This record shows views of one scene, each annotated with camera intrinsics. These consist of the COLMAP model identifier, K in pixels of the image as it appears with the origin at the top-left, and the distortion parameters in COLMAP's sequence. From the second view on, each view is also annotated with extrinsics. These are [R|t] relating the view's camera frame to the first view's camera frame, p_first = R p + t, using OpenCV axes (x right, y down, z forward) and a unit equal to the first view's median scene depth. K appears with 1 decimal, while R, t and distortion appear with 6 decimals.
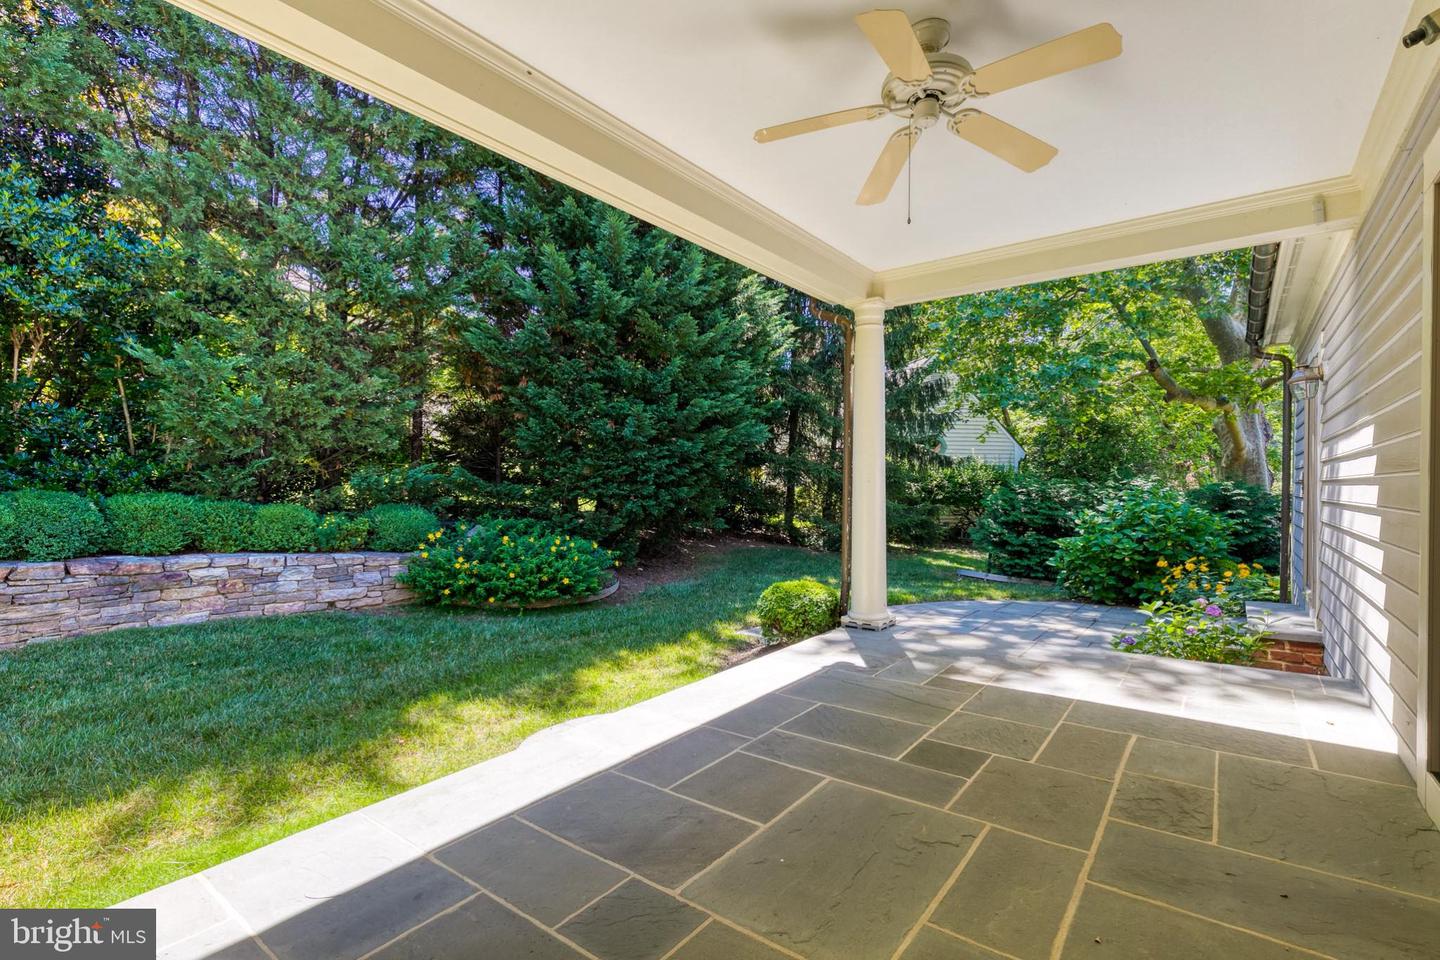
lens RADIAL K [[654.9, 0, 744.7], [0, 654.9, 485.4], [0, 0, 1]] dist [0.008818, -0.001054]
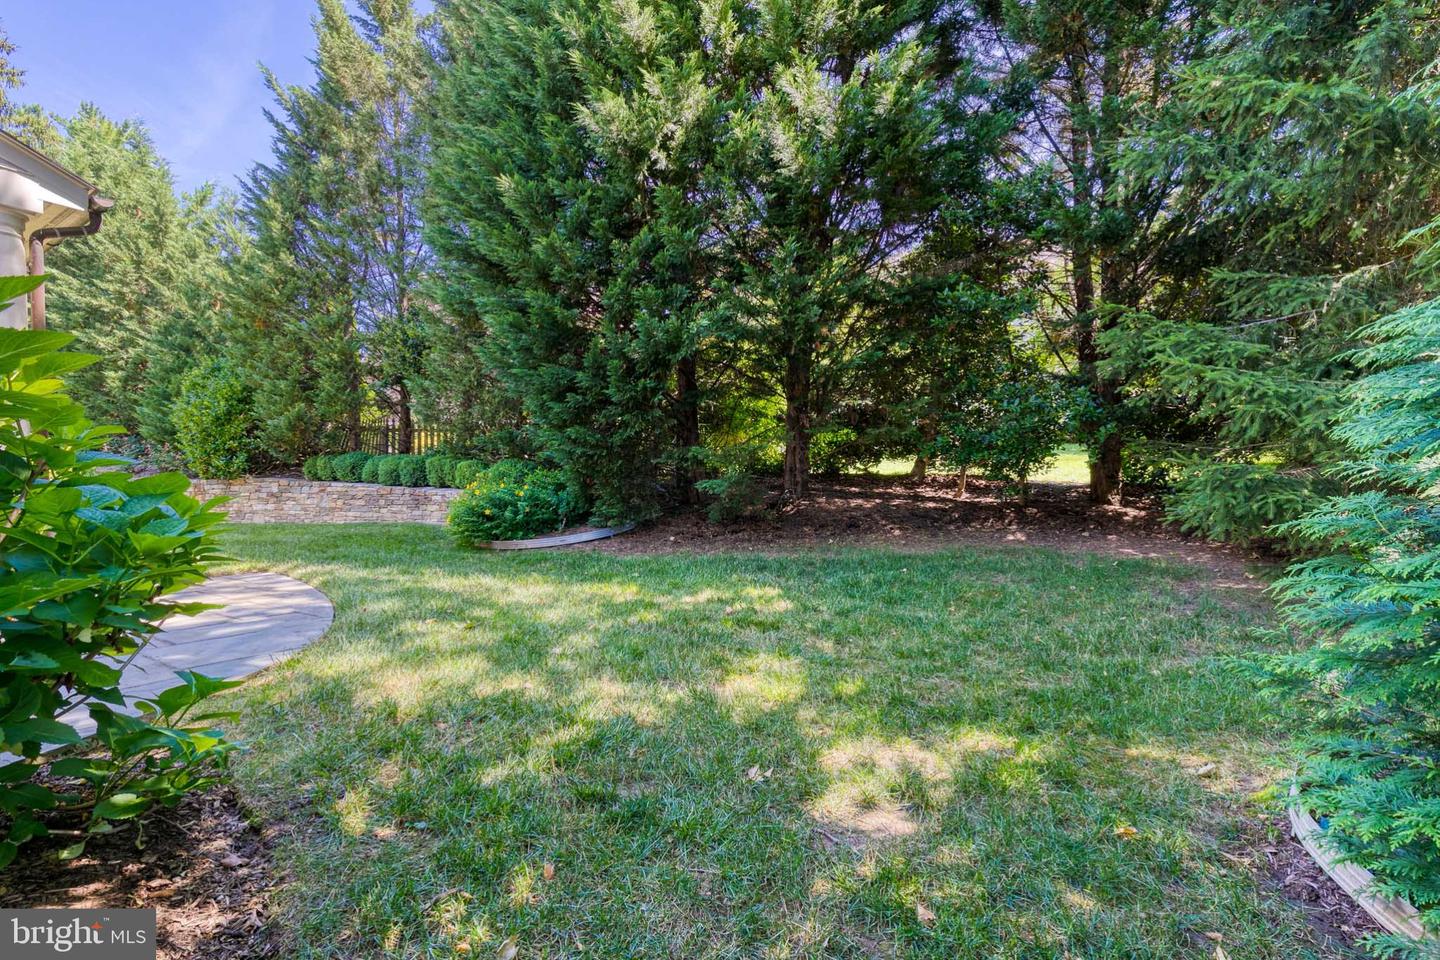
lens RADIAL K [[654.9, 0, 724.1], [0, 654.9, 485.1], [0, 0, 1]] dist [0.008818, -0.001054]
pose [[0.050622, -0.010279, -0.998665, 1.017237], [0.005687, 0.999934, -0.010004, 0.119603], [0.998702, -0.005173, 0.050677, 1.694522]]
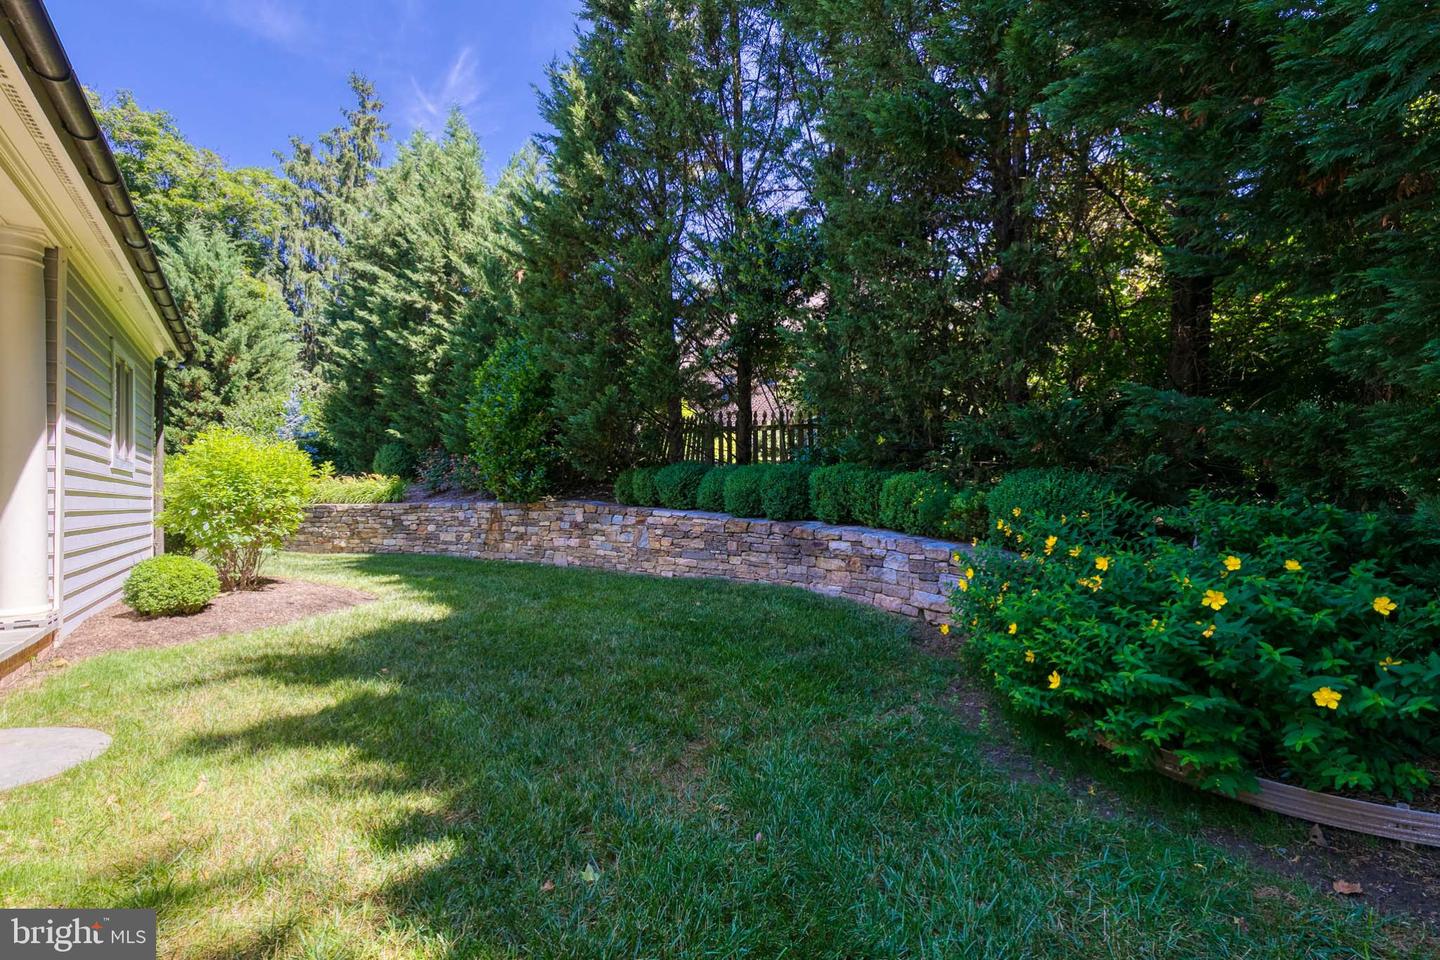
lens RADIAL K [[654.9, 0, 732.3], [0, 654.9, 482.1], [0, 0, 1]] dist [0.008818, -0.001054]
pose [[-0.320638, -0.021816, -0.946951, 0.115908], [0.008094, 0.999635, -0.025770, 0.065208], [0.947167, -0.015927, -0.320345, 1.155181]]
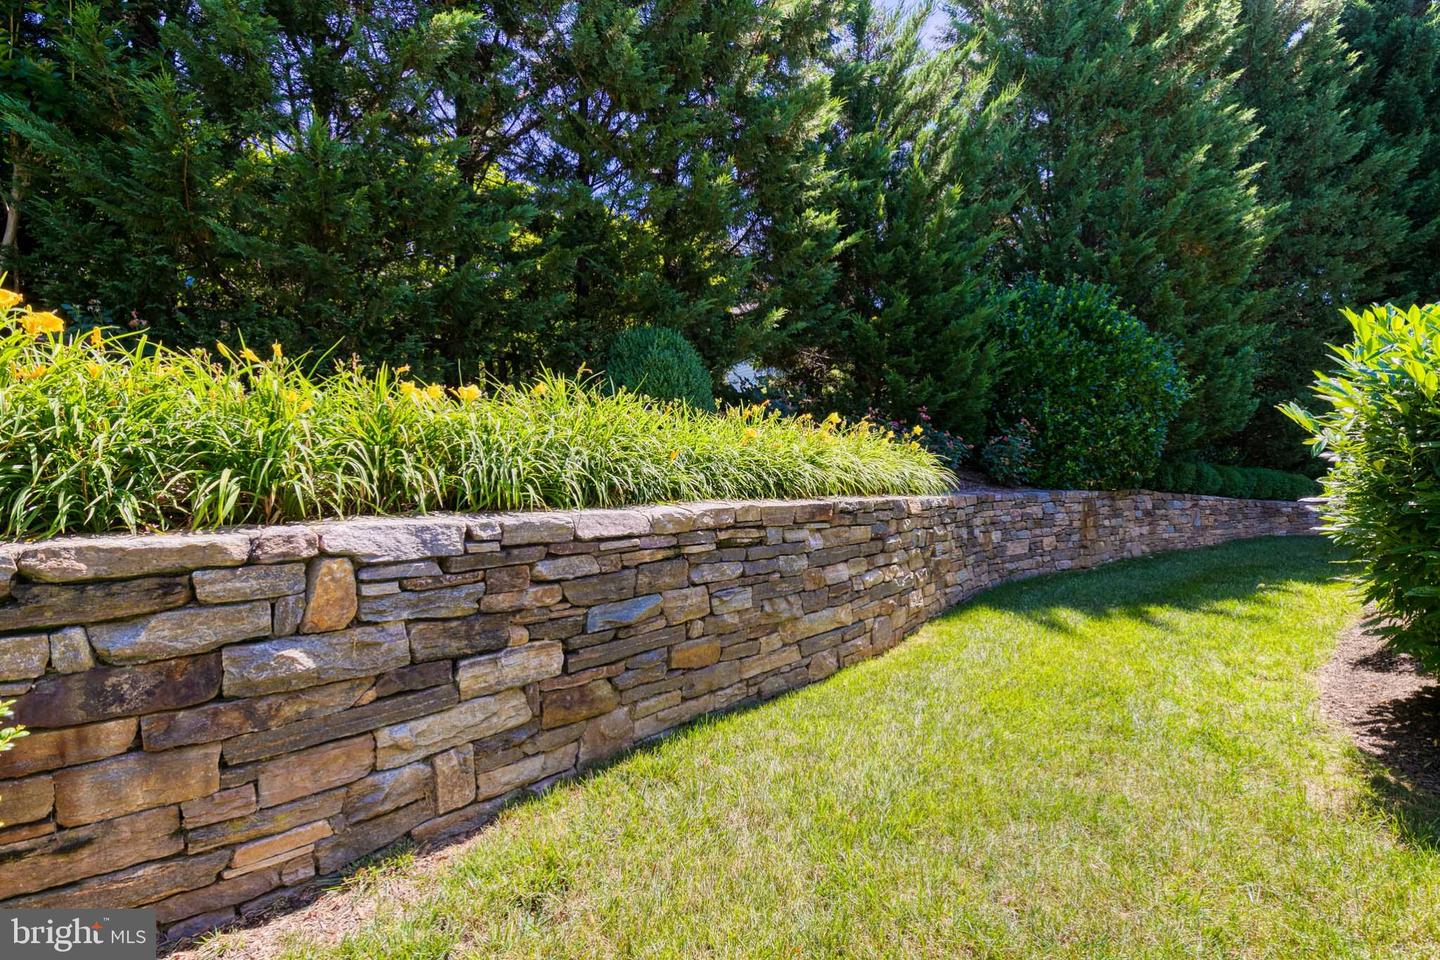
lens RADIAL K [[654.9, 0, 724.2], [0, 654.9, 482.6], [0, 0, 1]] dist [0.008818, -0.001054]
pose [[0.855602, -0.016171, -0.517382, -1.205747], [0.011229, 0.999857, -0.012681, 0.062059], [0.517513, 0.005040, 0.855660, -1.383893]]
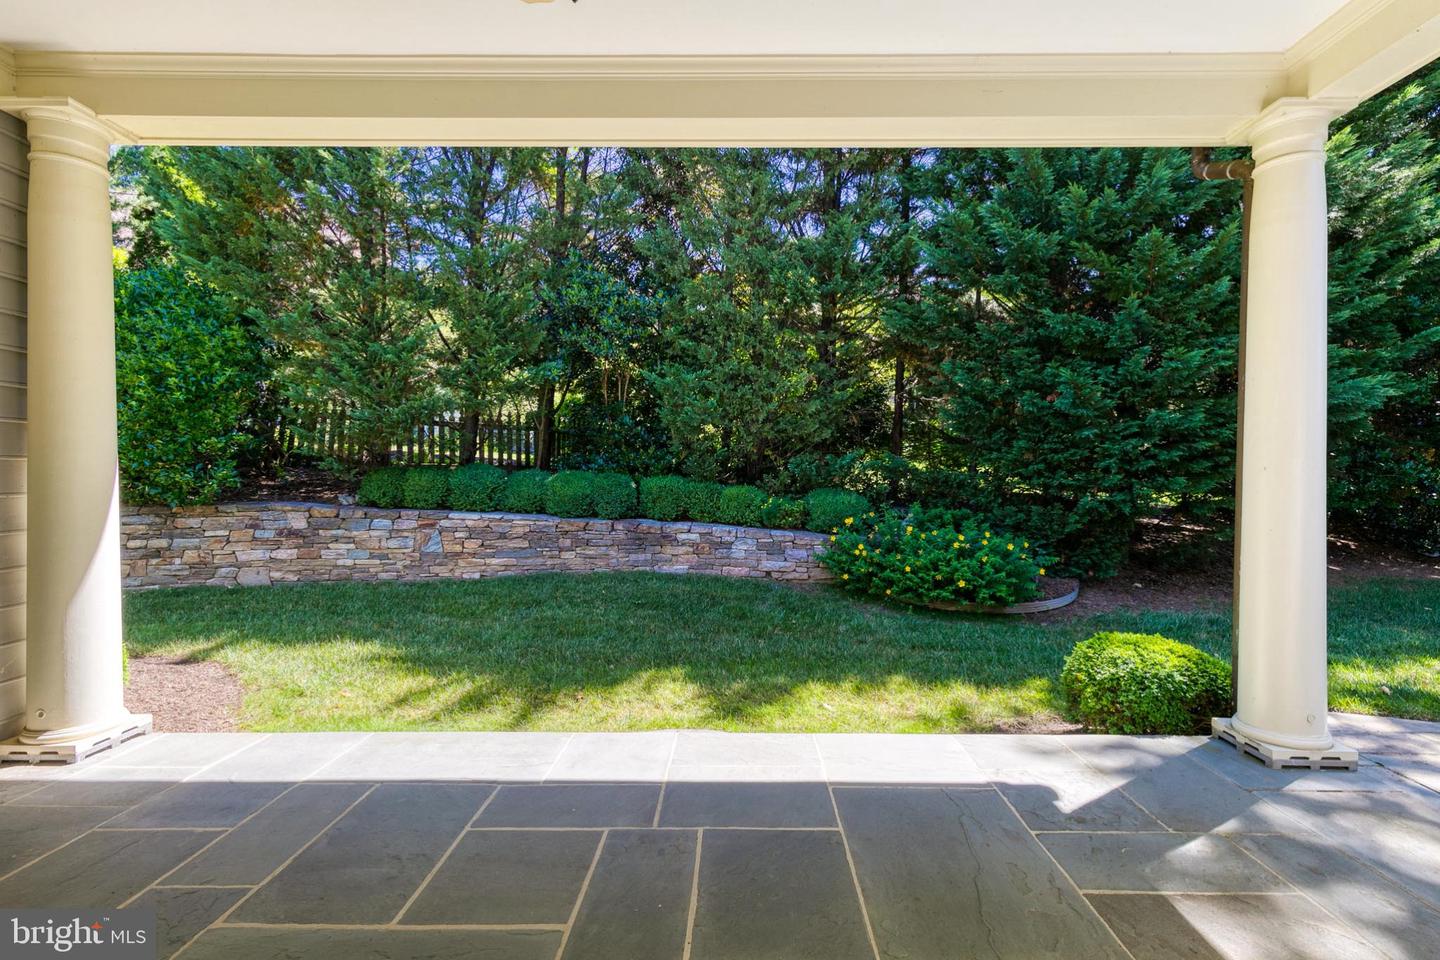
lens RADIAL K [[654.9, 0, 729.1], [0, 654.9, 473.1], [0, 0, 1]] dist [0.008818, -0.001054]
pose [[0.589715, 0.008880, -0.807562, 0.291282], [-0.008155, 0.999954, 0.005041, -0.001621], [0.807570, 0.003613, 0.589761, 0.293199]]
